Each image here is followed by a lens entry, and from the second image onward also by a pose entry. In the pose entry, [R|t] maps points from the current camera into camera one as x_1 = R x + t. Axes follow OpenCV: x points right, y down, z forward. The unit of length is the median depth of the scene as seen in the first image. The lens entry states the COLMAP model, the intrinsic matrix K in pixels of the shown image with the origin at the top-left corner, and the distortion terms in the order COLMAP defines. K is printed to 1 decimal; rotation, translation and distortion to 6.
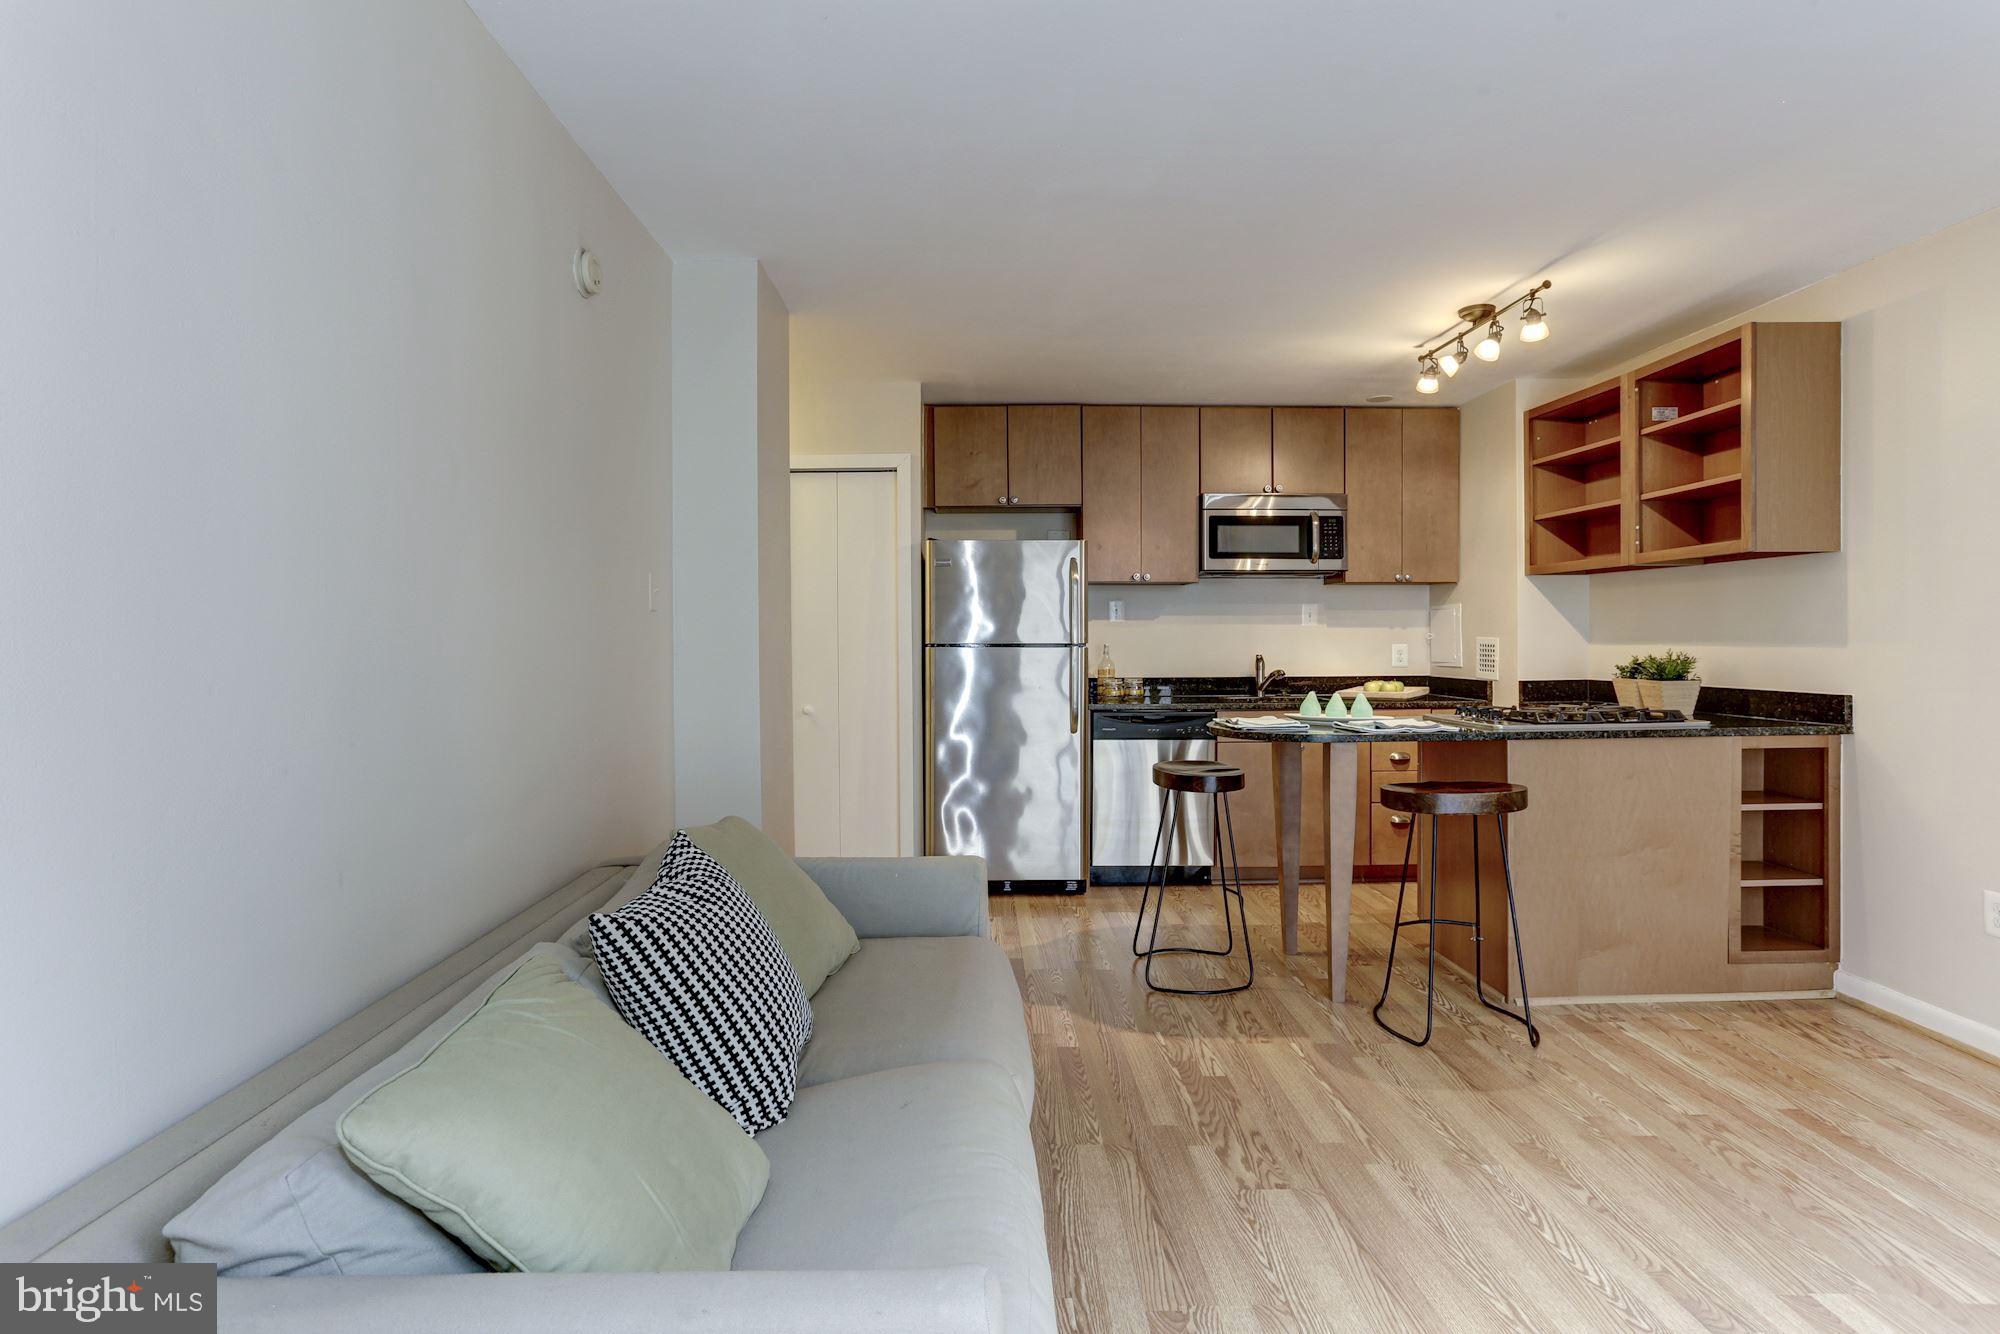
lens RADIAL K [[963.6, 0, 983.3], [0, 963.6, 641.5], [0, 0, 1]] dist [-0.053424, 0.033138]
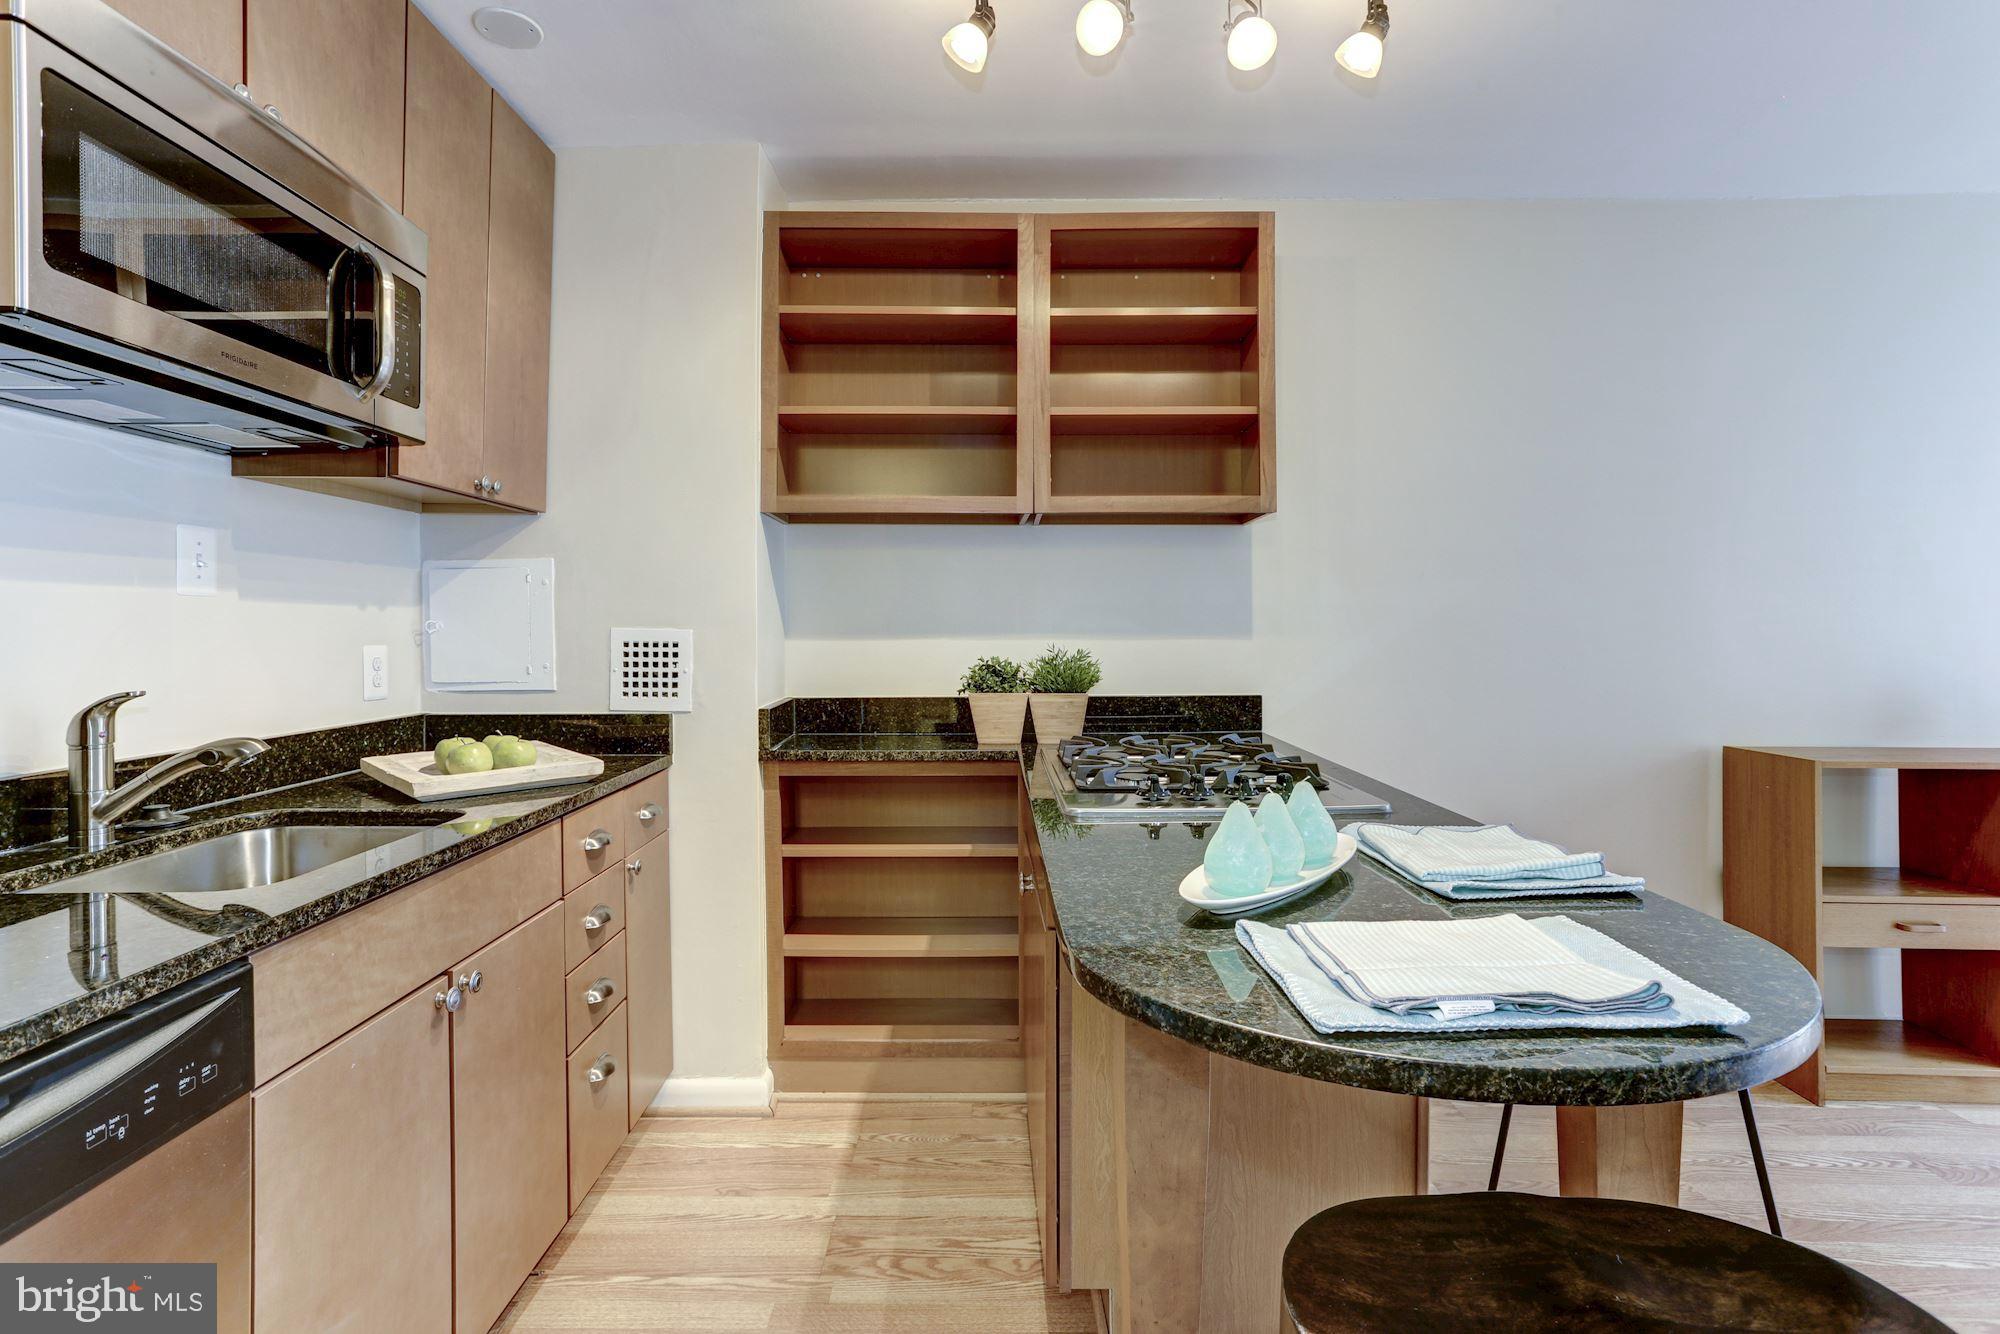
lens RADIAL K [[965.1, 0, 977.3], [0, 965.1, 634.2], [0, 0, 1]] dist [-0.054789, 0.033947]
pose [[0.027187, -0.003897, 0.999623, 0.034283], [0.006668, 0.999971, 0.003717, -0.002428], [-0.999608, 0.006564, 0.027212, 1.003555]]
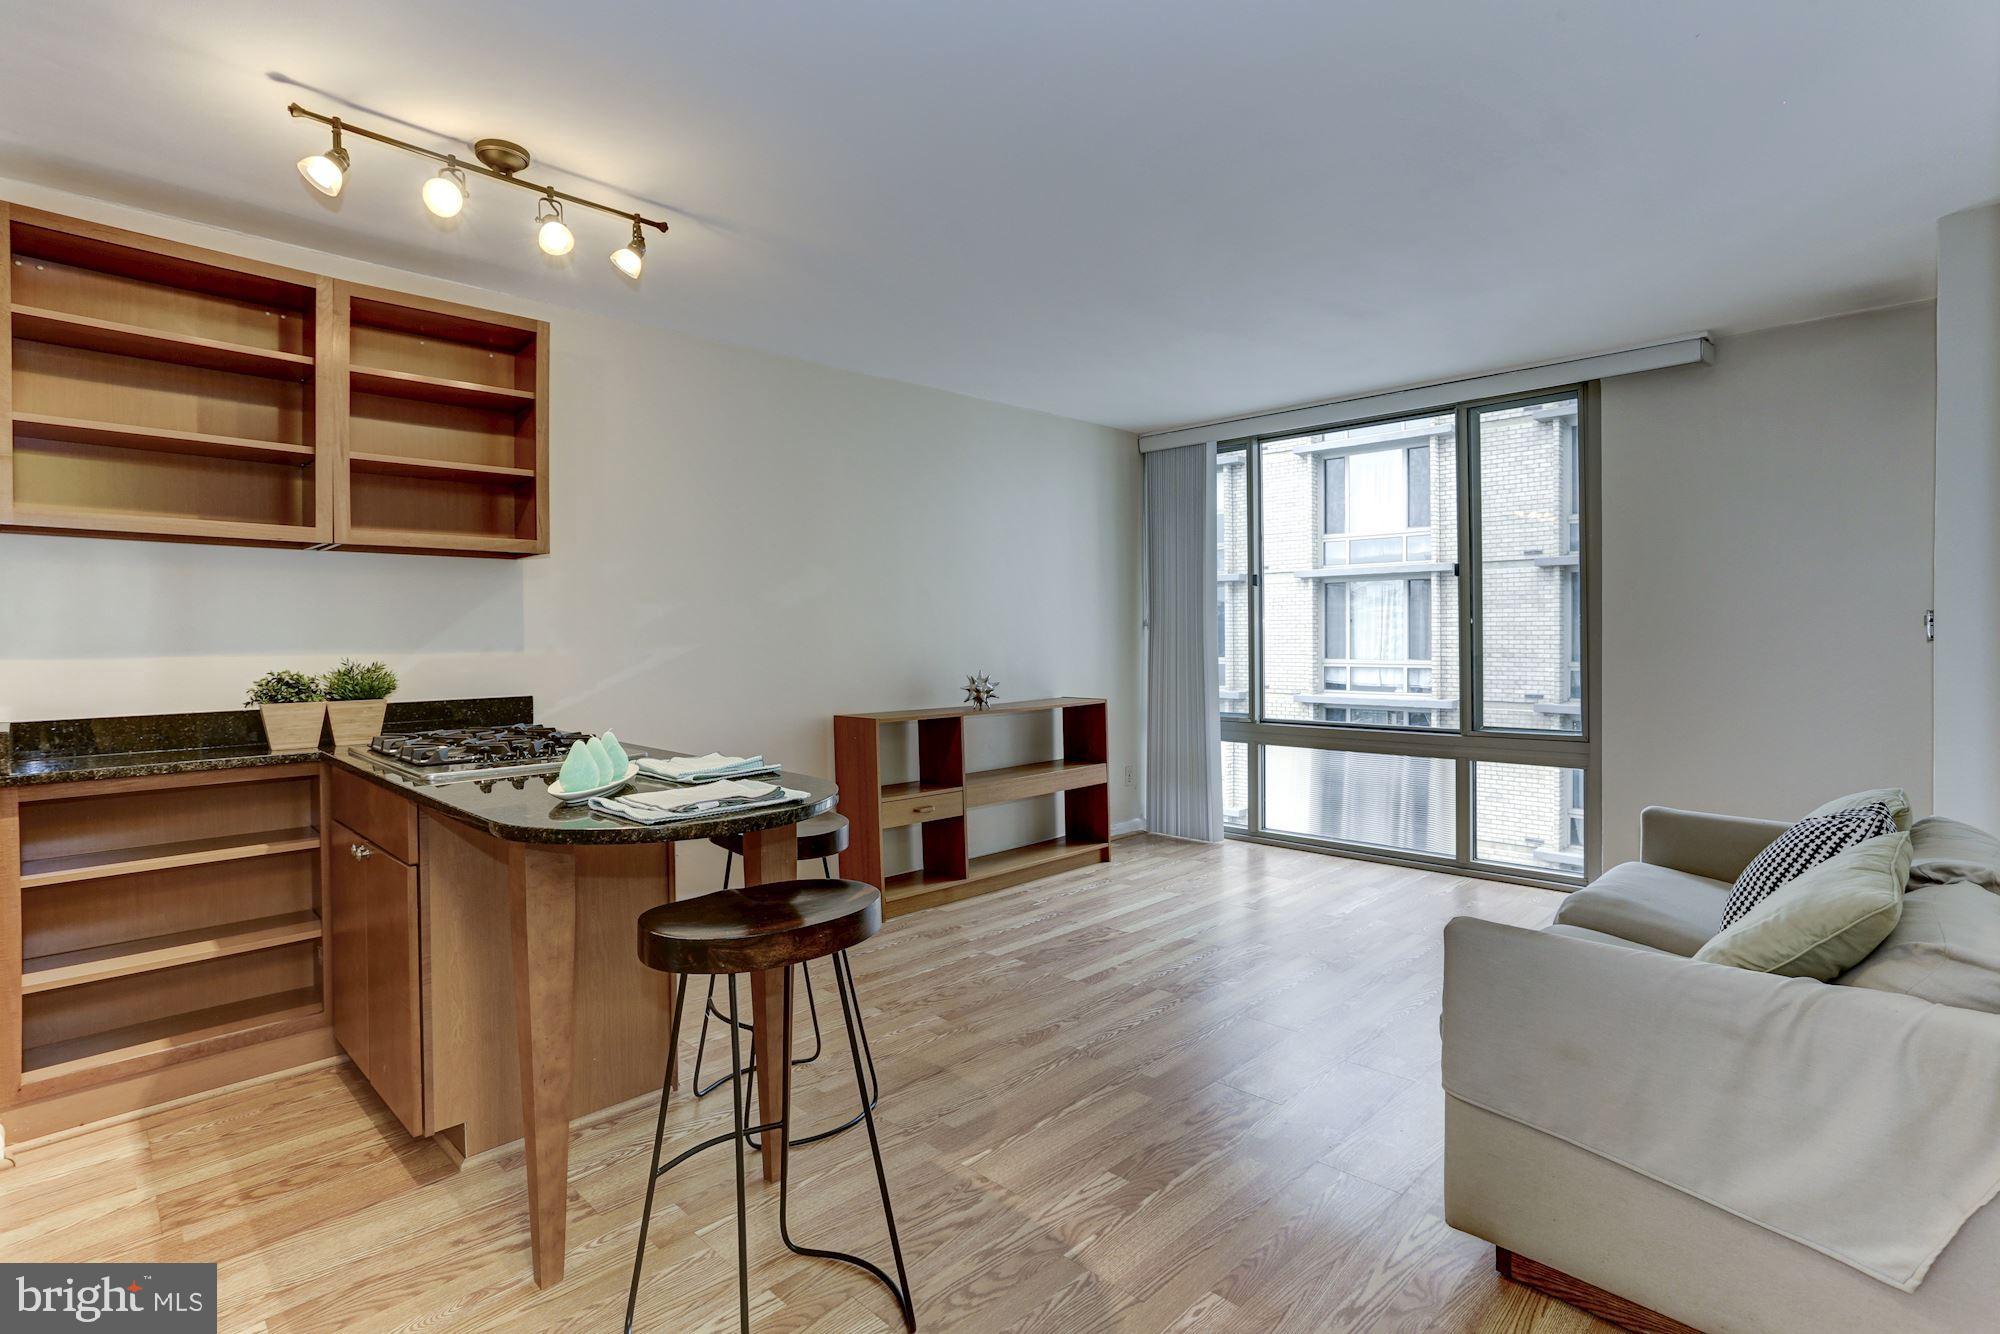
lens RADIAL K [[970.3, 0, 984.9], [0, 970.3, 640.0], [0, 0, 1]] dist [-0.057052, 0.036633]
pose [[-0.692243, 0.007257, 0.721628, -0.183677], [0.014003, 0.999896, 0.003378, -0.002283], [-0.721529, 0.012443, -0.692272, 1.126020]]
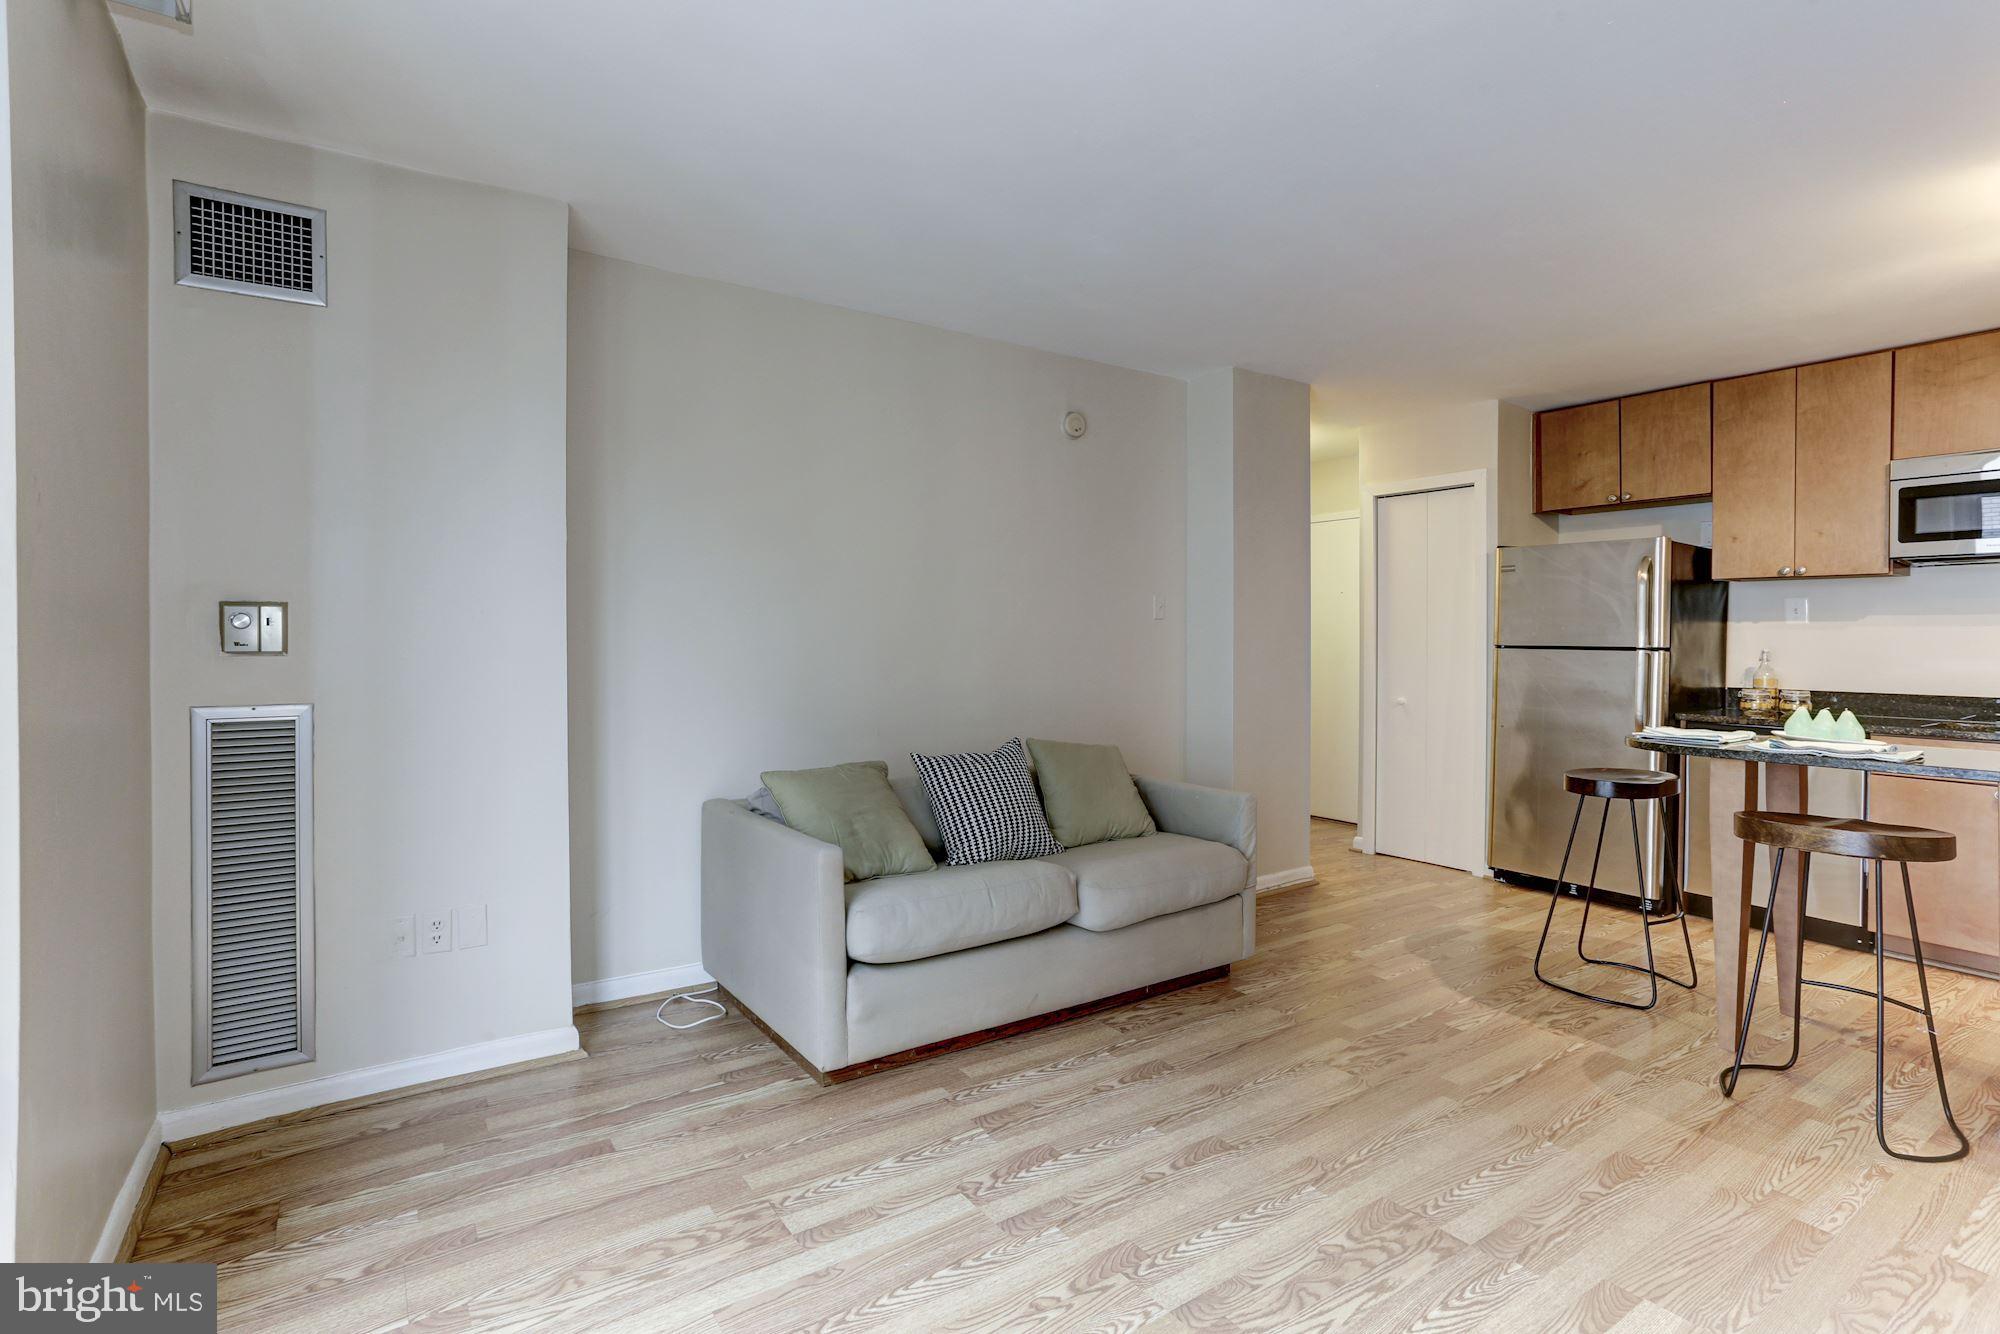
lens RADIAL K [[965.1, 0, 977.3], [0, 965.1, 634.2], [0, 0, 1]] dist [-0.054789, 0.033947]
pose [[0.546395, 0.005069, -0.837512, 0.602438], [-0.011525, 0.999933, -0.001466, -0.002194], [0.837448, 0.010454, 0.546417, -0.066126]]
